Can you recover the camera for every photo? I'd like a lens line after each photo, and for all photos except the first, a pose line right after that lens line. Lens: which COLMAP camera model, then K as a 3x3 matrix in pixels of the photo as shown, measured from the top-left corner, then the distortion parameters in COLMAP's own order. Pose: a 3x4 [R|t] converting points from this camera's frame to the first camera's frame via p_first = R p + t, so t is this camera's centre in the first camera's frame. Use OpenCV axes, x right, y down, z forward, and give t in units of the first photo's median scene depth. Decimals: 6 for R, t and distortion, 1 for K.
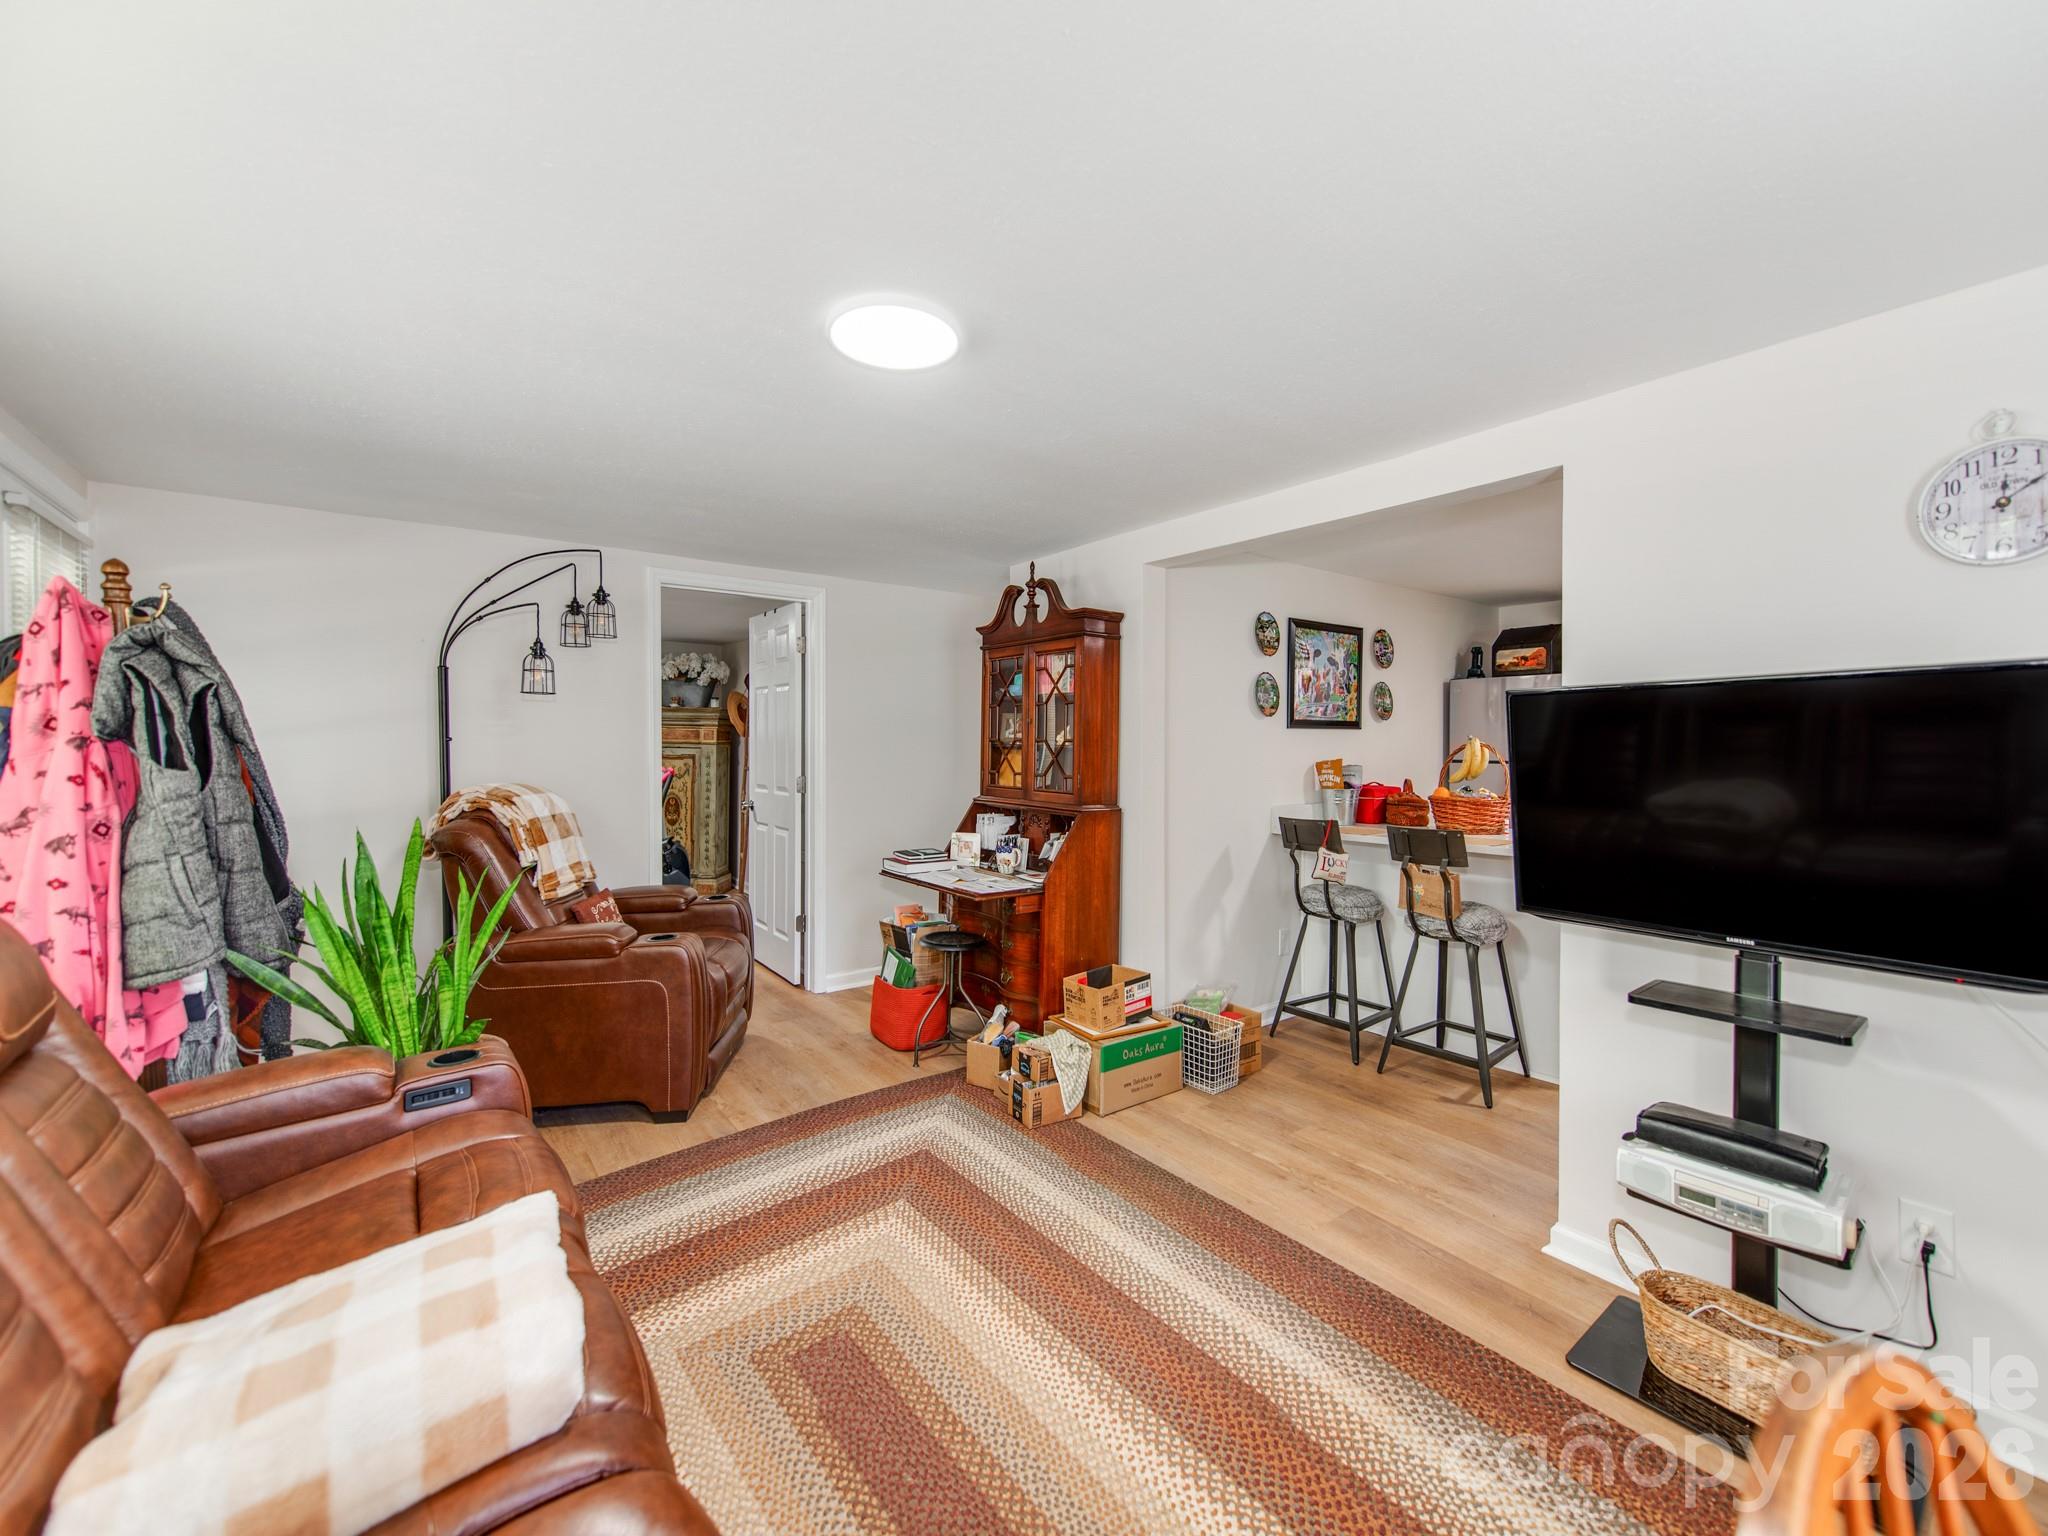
lens RADIAL K [[825.4, 0, 1022.3], [0, 825.4, 751.4], [0, 0, 1]] dist [0.022104, -0.000233]
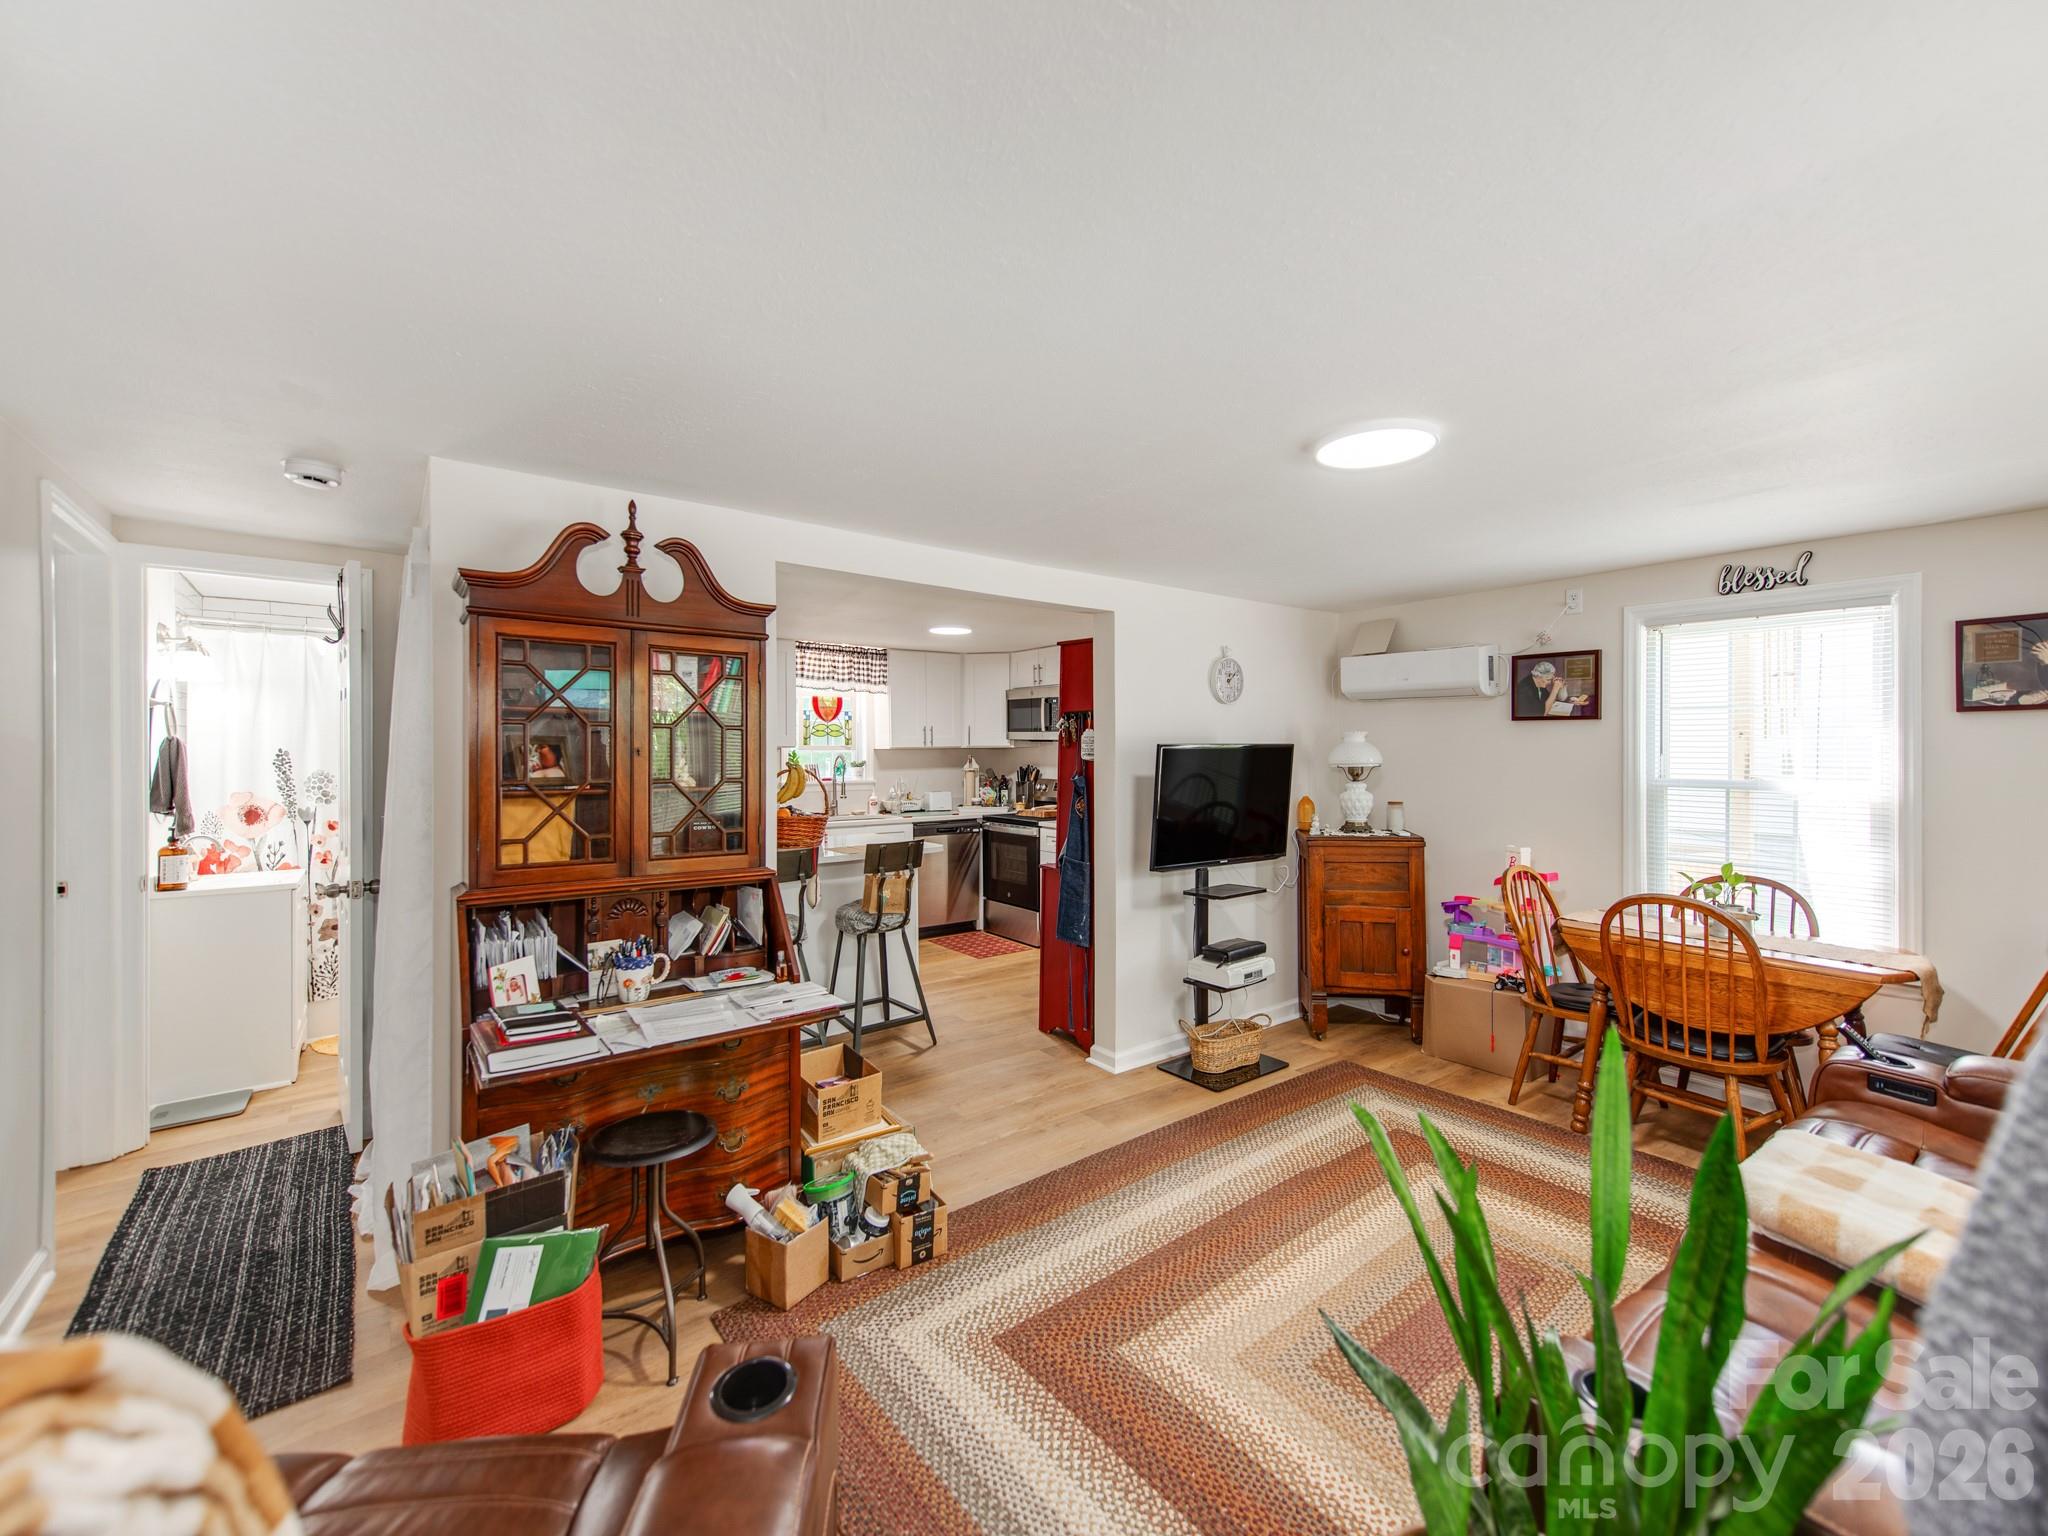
lens RADIAL K [[825.4, 0, 1022.3], [0, 825.4, 751.4], [0, 0, 1]] dist [0.022104, -0.000233]
pose [[0.011623, -0.005535, 0.999917, -0.806910], [0.005286, 0.999971, 0.005474, -0.049447], [-0.999918, 0.005222, 0.011652, 0.898300]]
